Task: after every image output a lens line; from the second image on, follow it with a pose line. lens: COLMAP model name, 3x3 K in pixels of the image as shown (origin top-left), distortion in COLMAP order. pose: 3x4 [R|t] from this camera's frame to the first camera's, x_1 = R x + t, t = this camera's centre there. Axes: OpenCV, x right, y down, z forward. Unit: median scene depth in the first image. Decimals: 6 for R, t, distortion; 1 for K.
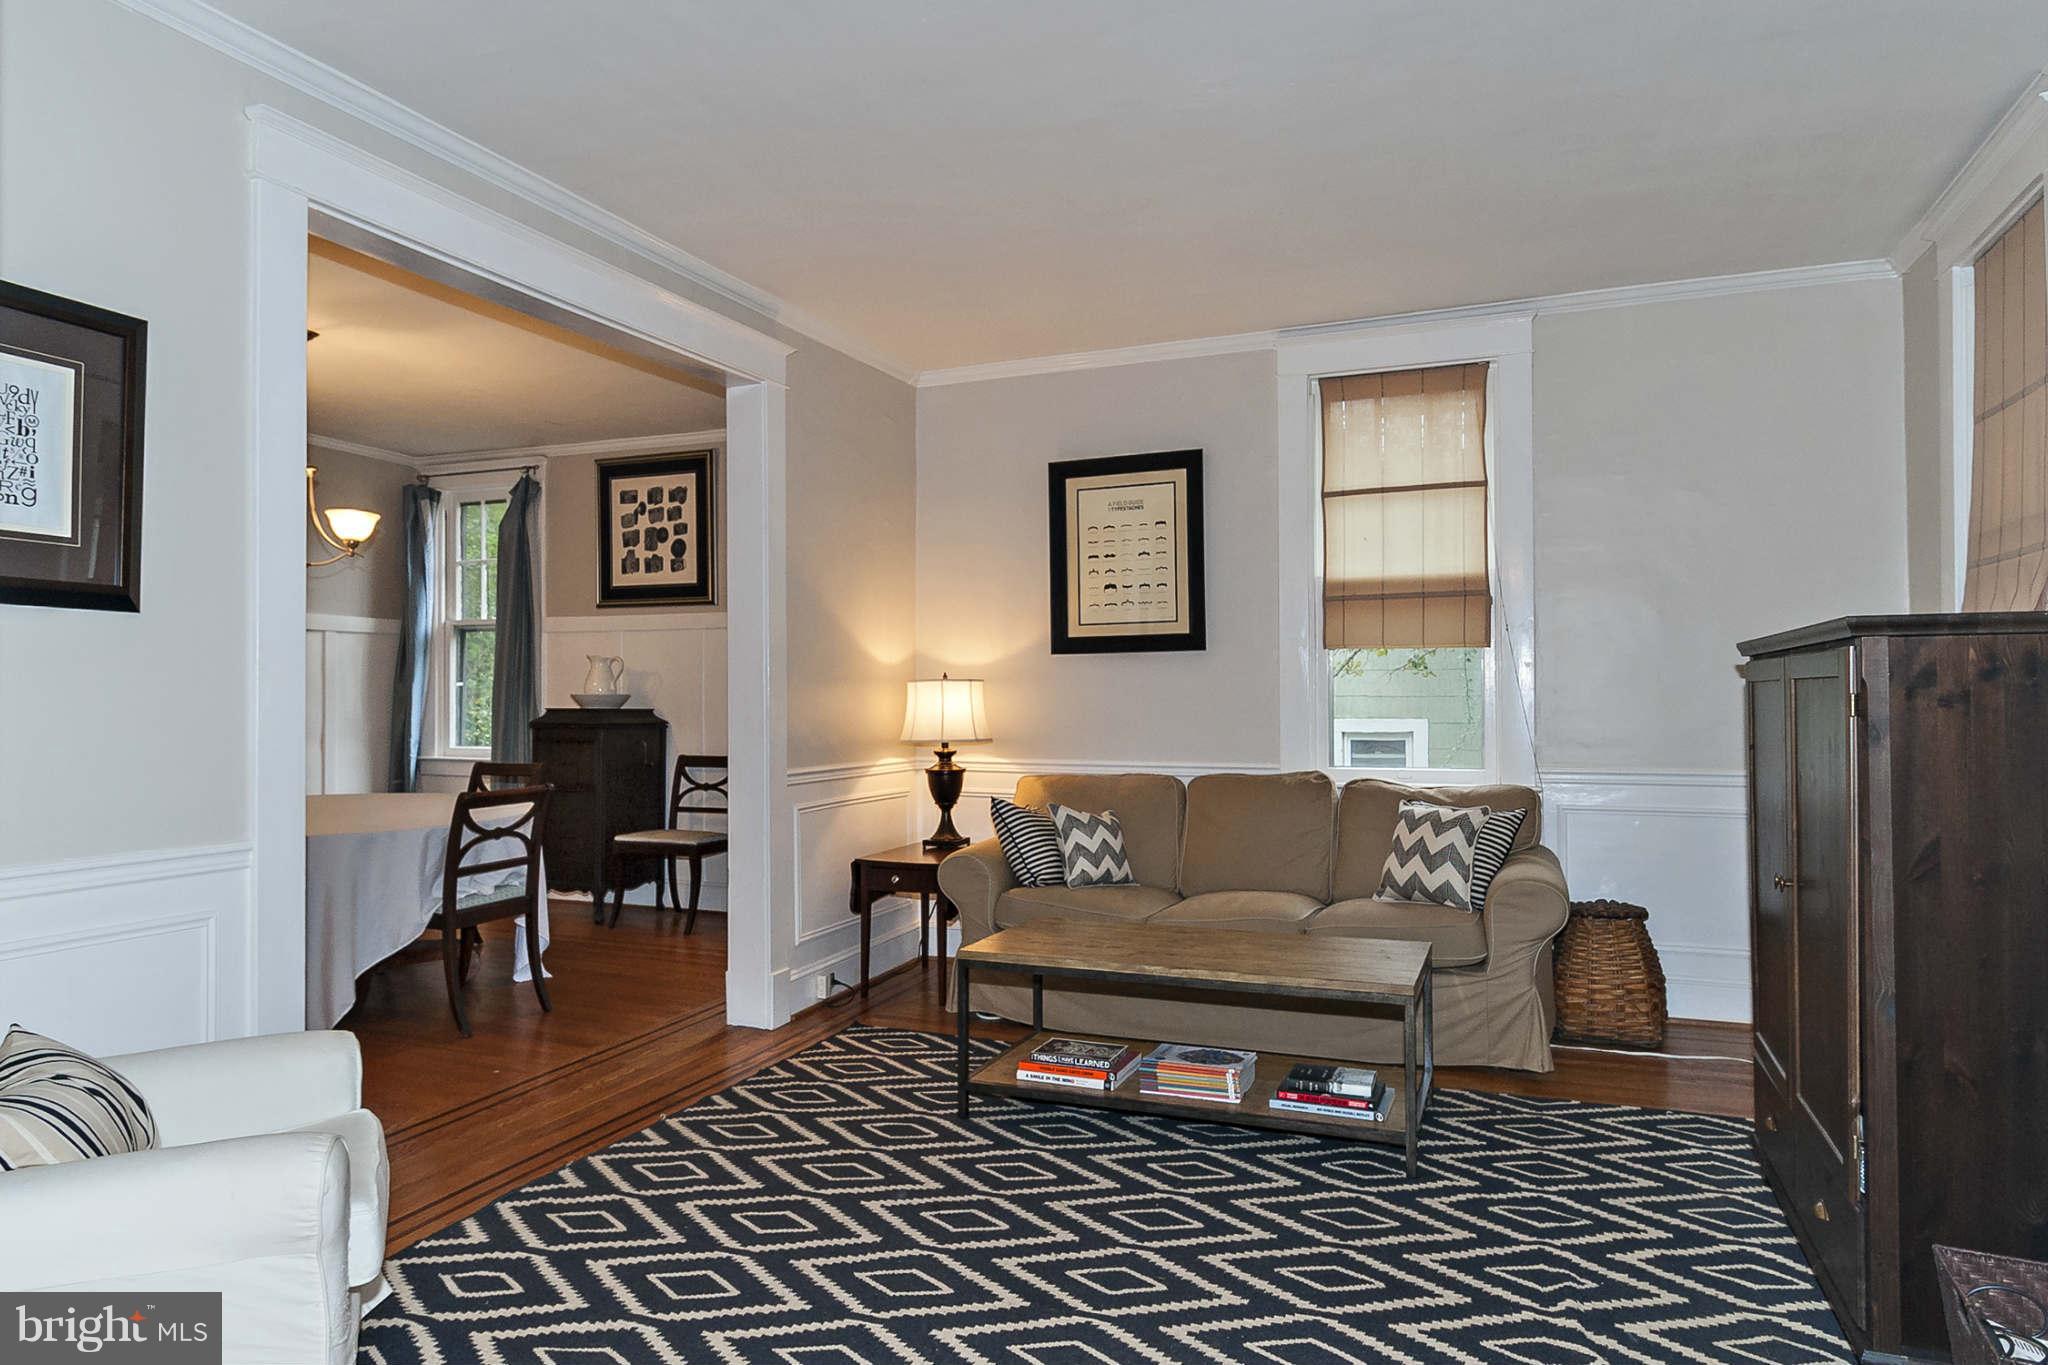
lens RADIAL K [[1228.6, 0, 1050.6], [0, 1228.6, 672.3], [0, 0, 1]] dist [-0.000007, -0.000234]
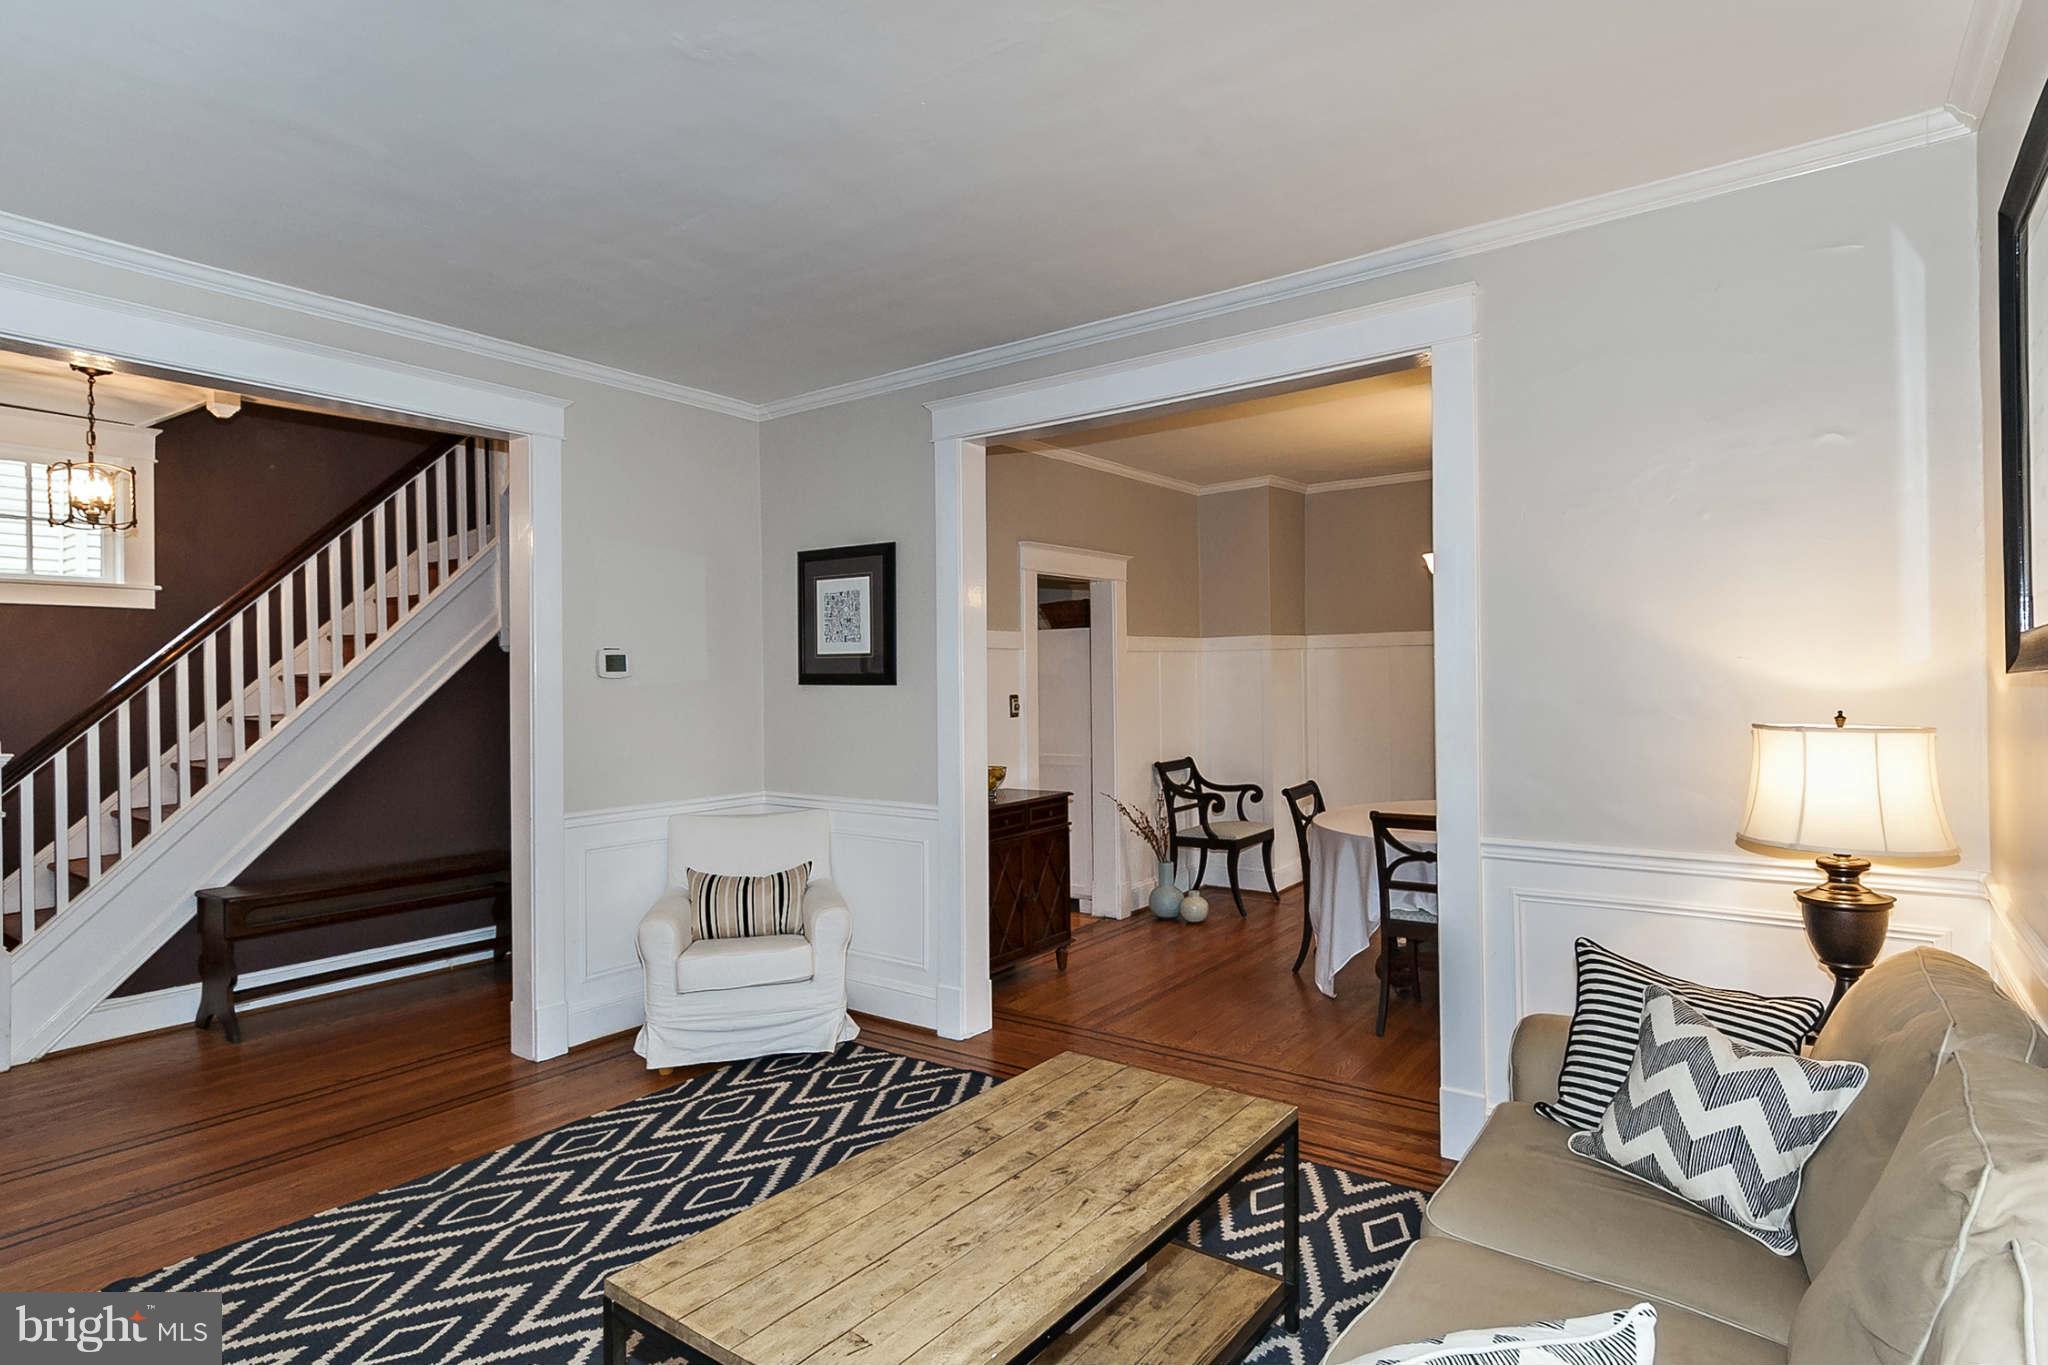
lens RADIAL K [[1095.3, 0, 1024.0], [0, 1095.3, 682.5], [0, 0, 1]] dist [0.000525, -0.000026]
pose [[-0.269538, 0.014336, -0.962883, 0.344300], [0.032656, 0.999450, 0.005739, -0.020202], [0.962436, -0.029898, -0.269858, 0.614122]]
